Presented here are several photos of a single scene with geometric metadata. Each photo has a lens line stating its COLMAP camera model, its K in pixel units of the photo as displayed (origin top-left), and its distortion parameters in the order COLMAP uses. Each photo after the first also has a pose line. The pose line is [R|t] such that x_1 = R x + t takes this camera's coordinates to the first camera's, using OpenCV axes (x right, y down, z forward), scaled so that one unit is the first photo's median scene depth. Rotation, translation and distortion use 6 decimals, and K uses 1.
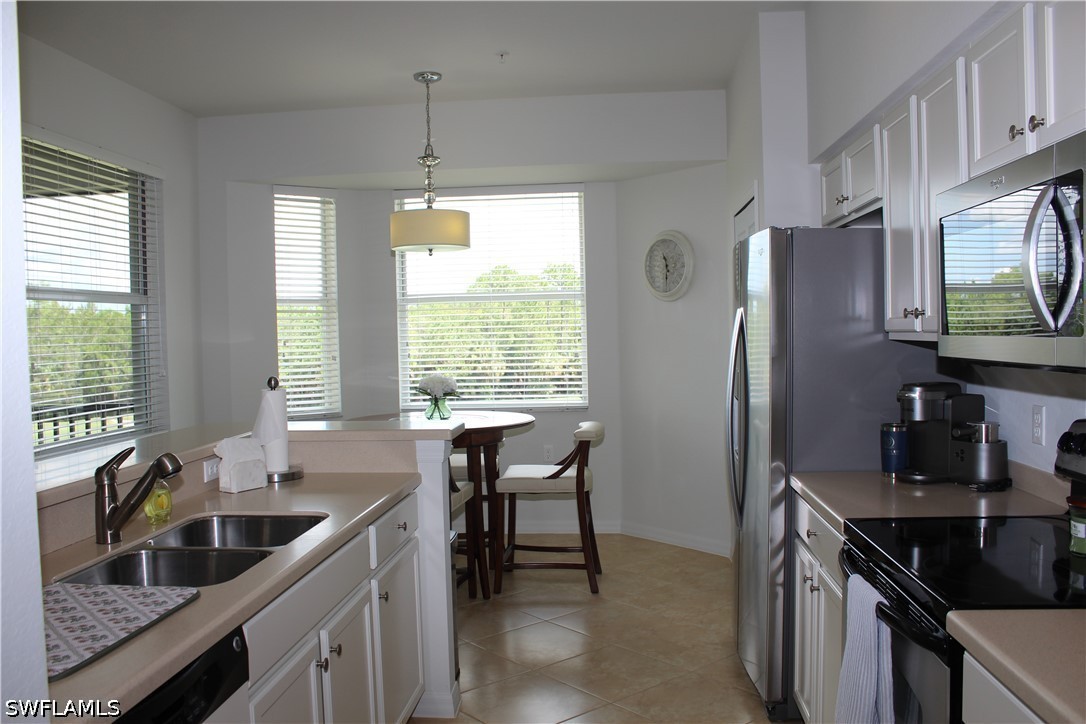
lens RADIAL K [[918.3, 0, 544.0], [0, 918.3, 357.6], [0, 0, 1]] dist [-0.141958, 0.103687]
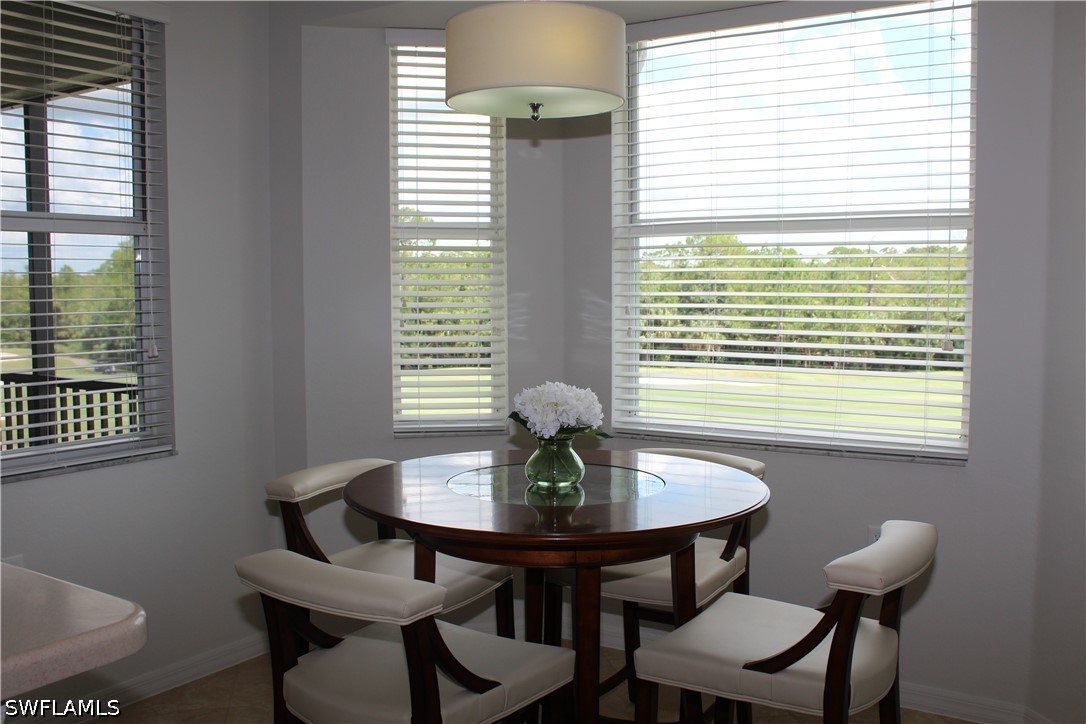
lens RADIAL K [[997.7, 0, 544.5], [0, 997.7, 363.2], [0, 0, 1]] dist [-0.076126, 0.000000]
pose [[0.868751, 0.063501, -0.491162, 0.115292], [-0.028967, 0.996563, 0.077608, -0.031009], [0.494402, -0.053195, 0.867604, 0.512168]]
